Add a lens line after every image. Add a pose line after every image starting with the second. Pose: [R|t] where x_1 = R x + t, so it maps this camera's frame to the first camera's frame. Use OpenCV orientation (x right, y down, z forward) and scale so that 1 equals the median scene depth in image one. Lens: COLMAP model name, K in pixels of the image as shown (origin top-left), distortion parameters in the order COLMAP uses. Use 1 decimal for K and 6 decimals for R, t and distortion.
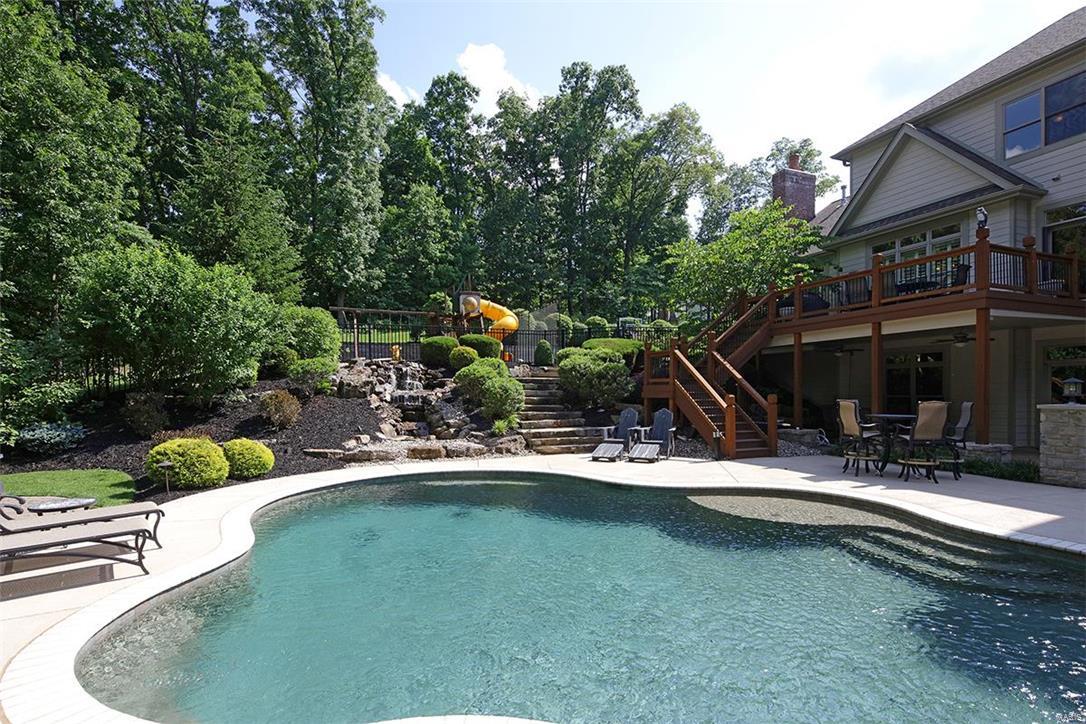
lens RADIAL K [[514.6, 0, 527.5], [0, 514.6, 387.4], [0, 0, 1]] dist [0.000499, -0.000095]
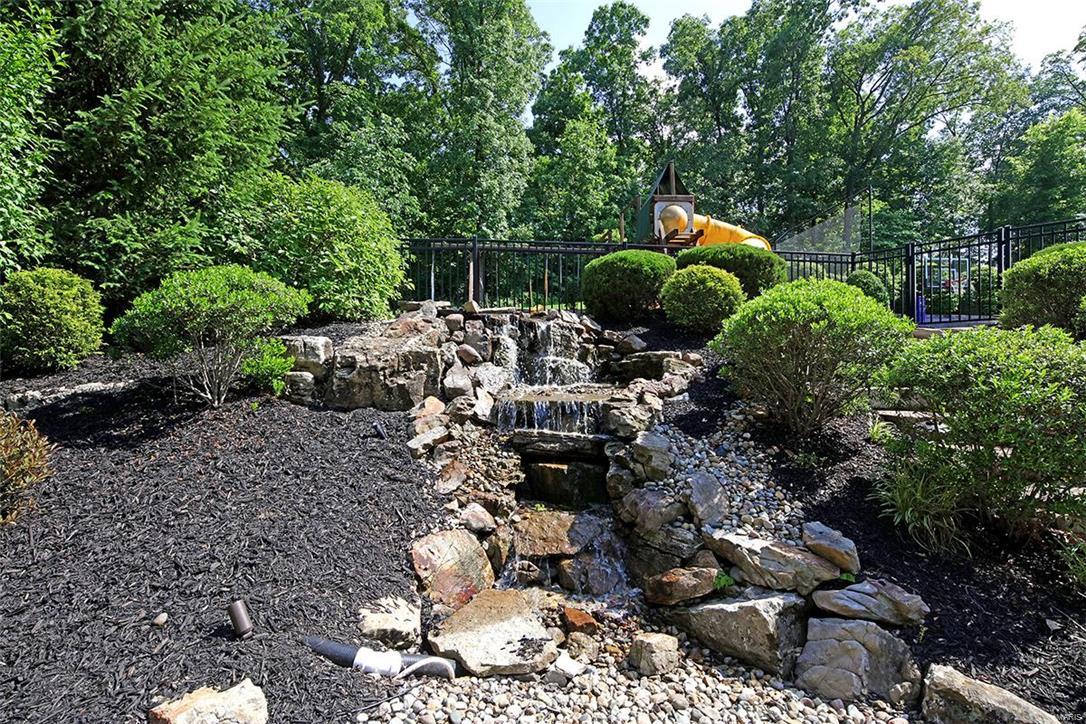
lens RADIAL K [[514.6, 0, 527.5], [0, 514.6, 387.4], [0, 0, 1]] dist [0.000499, -0.000095]
pose [[0.956365, 0.012309, -0.291917, -0.058297], [-0.007693, 0.999827, 0.016955, 0.000708], [0.292075, -0.013970, 0.956293, 0.266385]]
